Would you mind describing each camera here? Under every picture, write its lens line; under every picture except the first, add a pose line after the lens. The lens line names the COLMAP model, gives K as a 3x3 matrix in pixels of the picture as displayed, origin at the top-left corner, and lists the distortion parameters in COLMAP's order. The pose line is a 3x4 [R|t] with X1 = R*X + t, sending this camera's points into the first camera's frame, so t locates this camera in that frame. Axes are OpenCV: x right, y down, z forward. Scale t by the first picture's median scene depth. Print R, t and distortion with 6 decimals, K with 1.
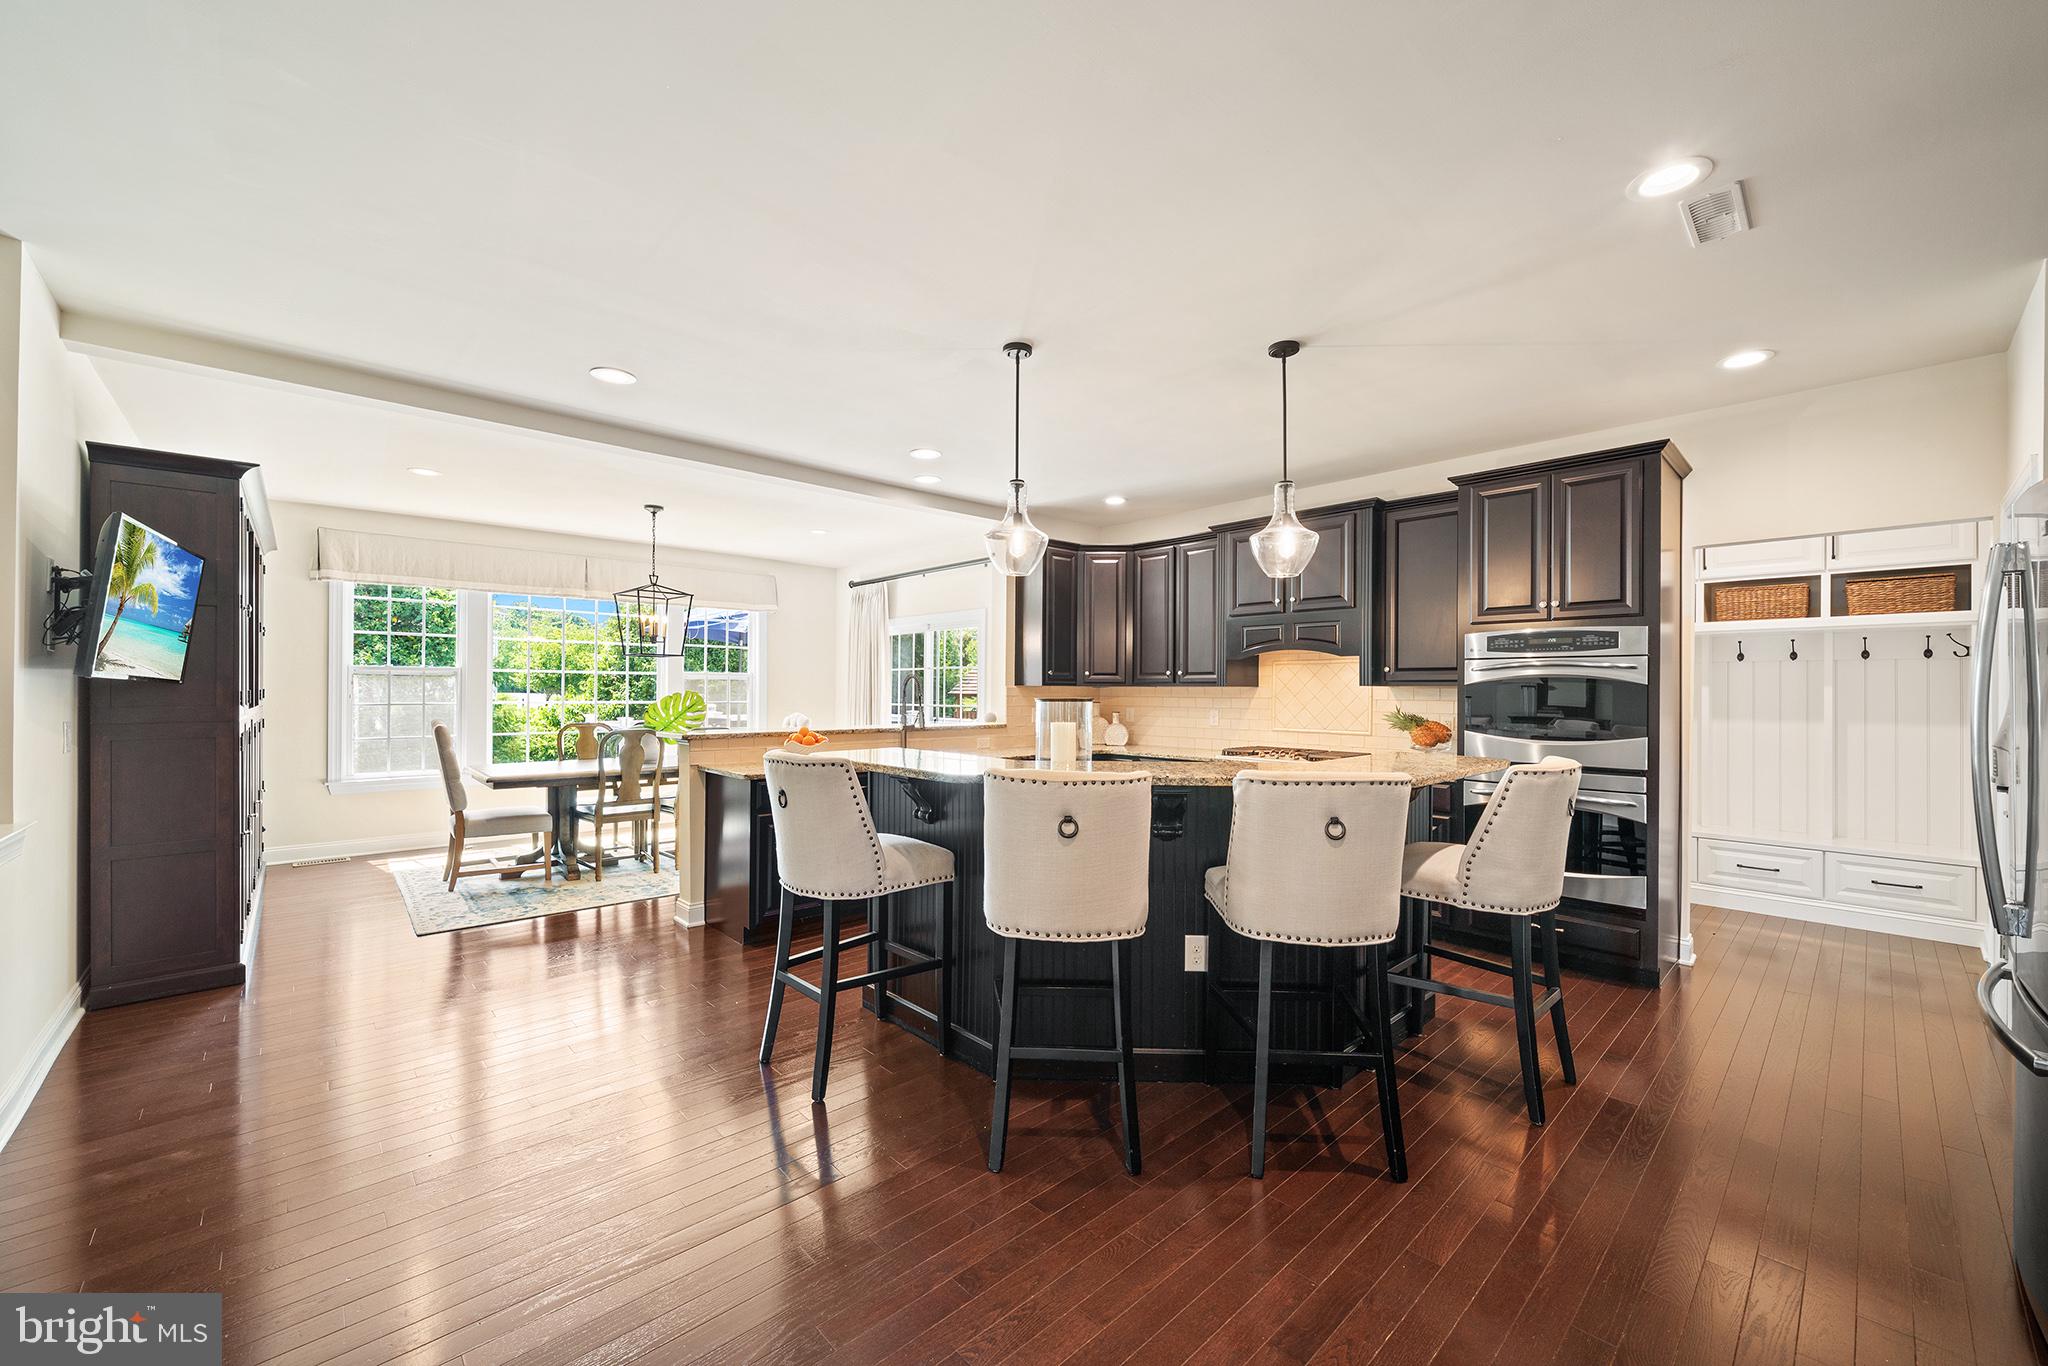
lens RADIAL K [[797.7, 0, 1026.1], [0, 797.7, 685.8], [0, 0, 1]] dist [-0.002351, 0.000209]
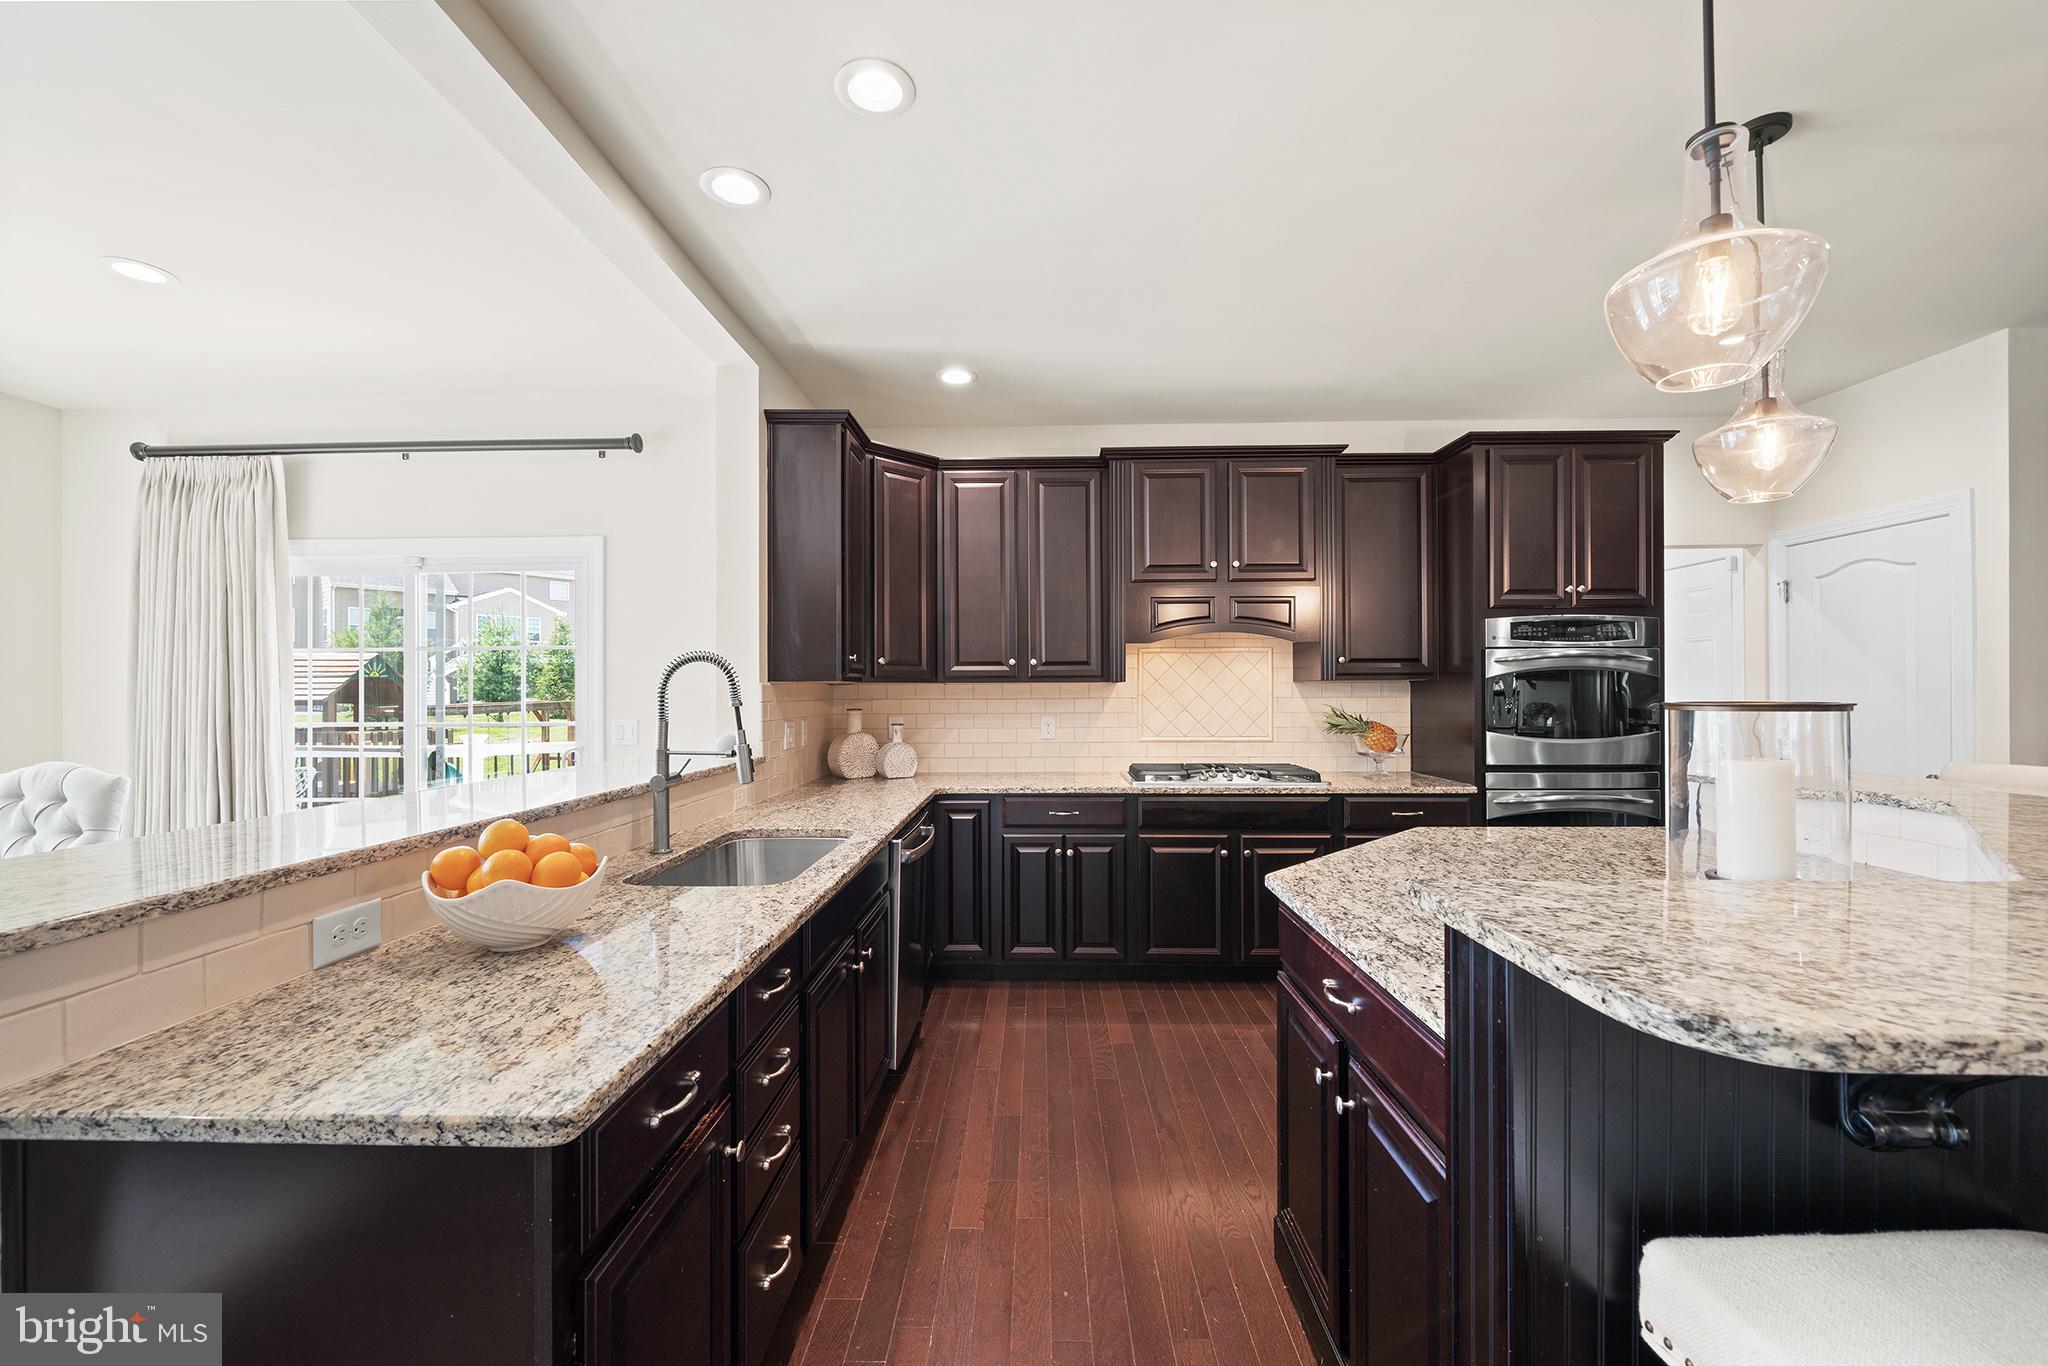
lens RADIAL K [[797.7, 0, 1017.3], [0, 797.7, 688.7], [0, 0, 1]] dist [-0.002351, 0.000209]
pose [[0.699723, -0.009191, 0.714355, -0.274301], [0.005569, 0.999957, 0.007411, 0.000702], [-0.714393, -0.001208, 0.699744, 0.509259]]
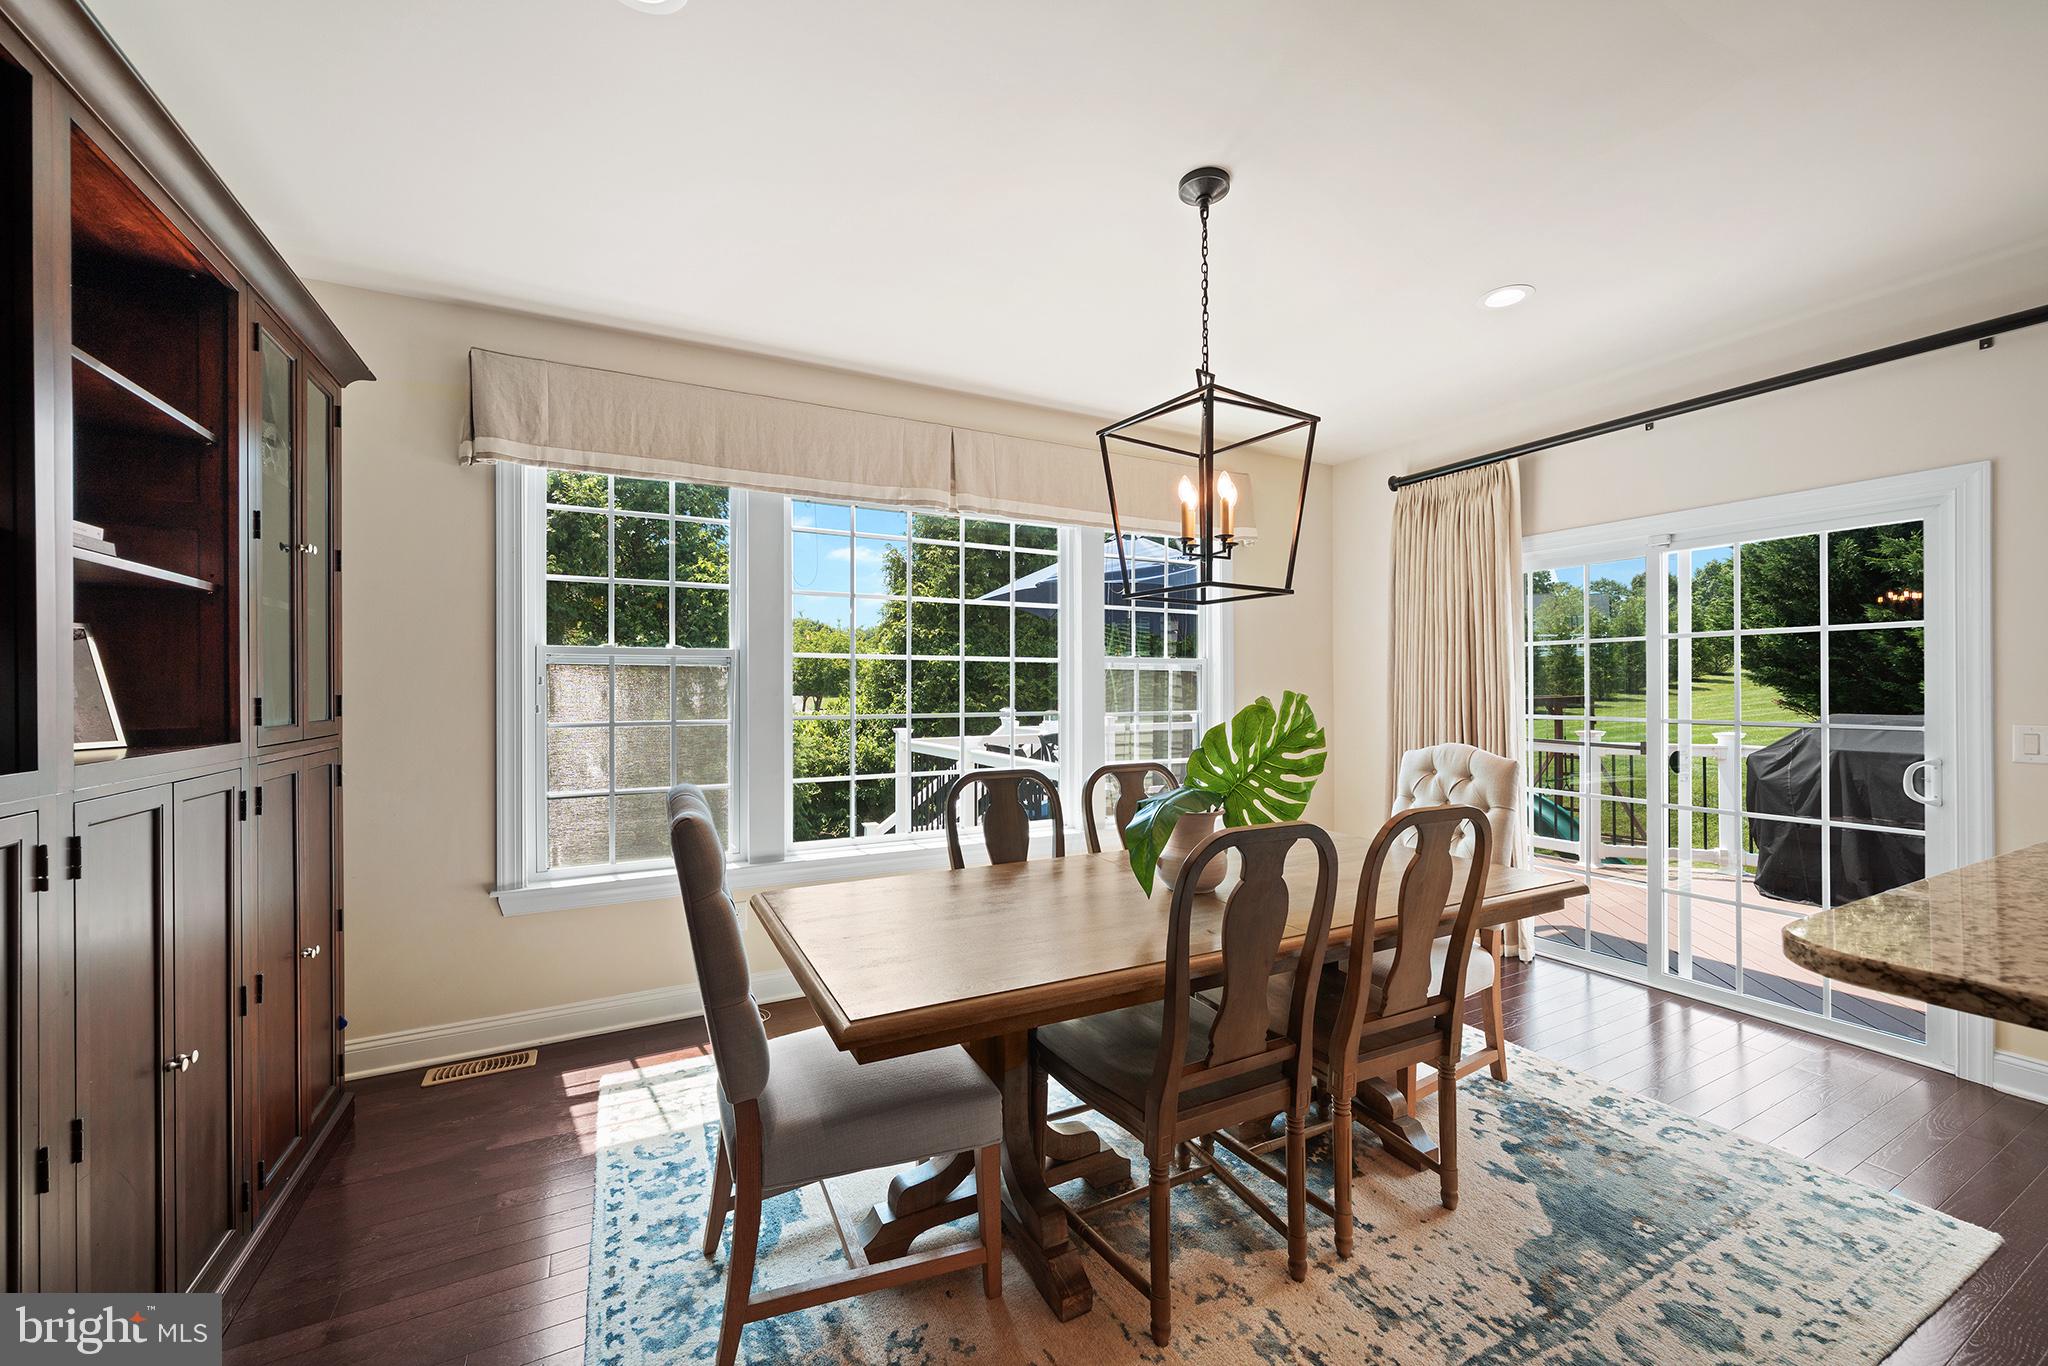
lens RADIAL K [[797.7, 0, 1023.9], [0, 797.7, 685.5], [0, 0, 1]] dist [-0.002351, 0.000209]
pose [[0.965179, -0.010711, -0.261373, -0.444275], [0.010852, 0.999941, -0.000906, 0.002019], [0.261367, -0.001962, 0.965238, 0.617503]]
